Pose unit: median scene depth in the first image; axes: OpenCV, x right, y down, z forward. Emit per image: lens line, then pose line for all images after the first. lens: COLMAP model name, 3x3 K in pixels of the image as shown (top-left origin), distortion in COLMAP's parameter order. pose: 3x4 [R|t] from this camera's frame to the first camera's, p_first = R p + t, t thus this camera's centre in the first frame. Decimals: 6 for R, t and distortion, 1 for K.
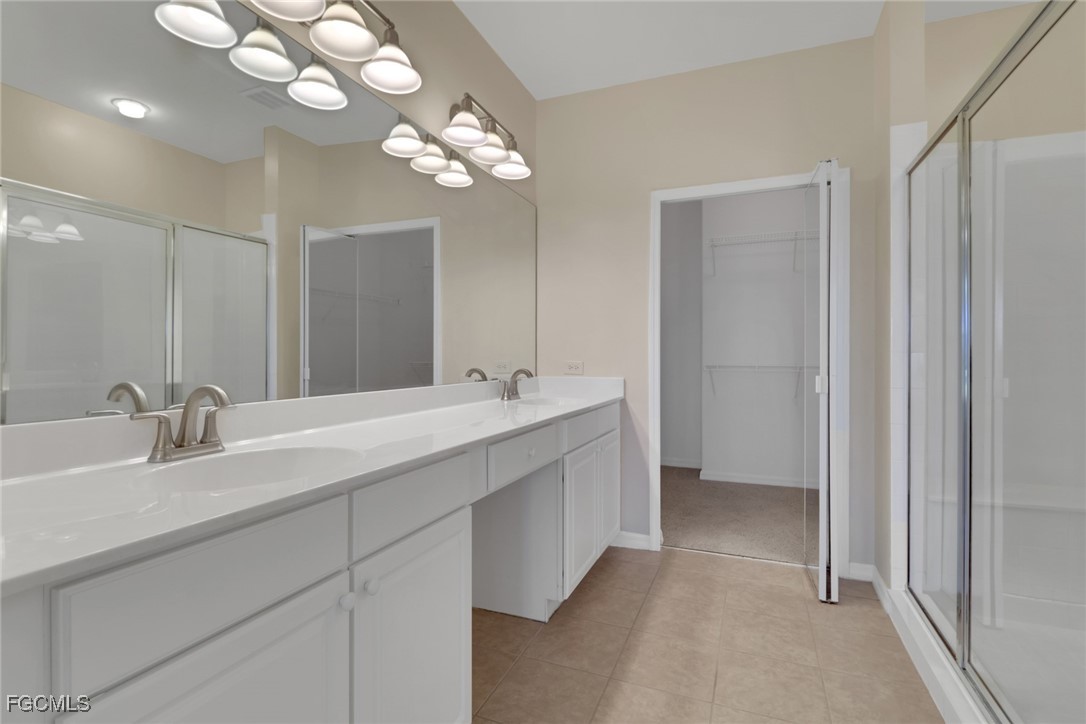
lens RADIAL K [[525.9, 0, 546.4], [0, 525.9, 356.4], [0, 0, 1]] dist [0.003302, -0.001063]
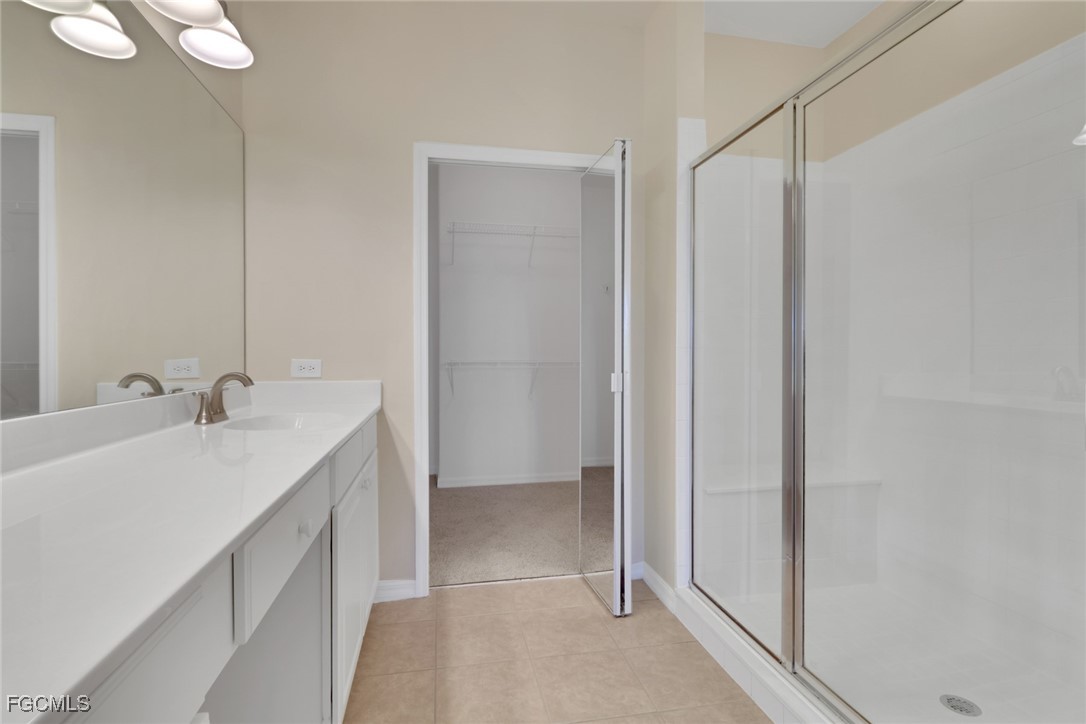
lens RADIAL K [[525.9, 0, 546.4], [0, 525.9, 356.4], [0, 0, 1]] dist [0.003302, -0.001063]
pose [[0.843920, -0.005623, 0.536440, -0.068504], [0.002190, 0.999973, 0.007037, 0.000319], [-0.536465, -0.004764, 0.843909, 0.260149]]
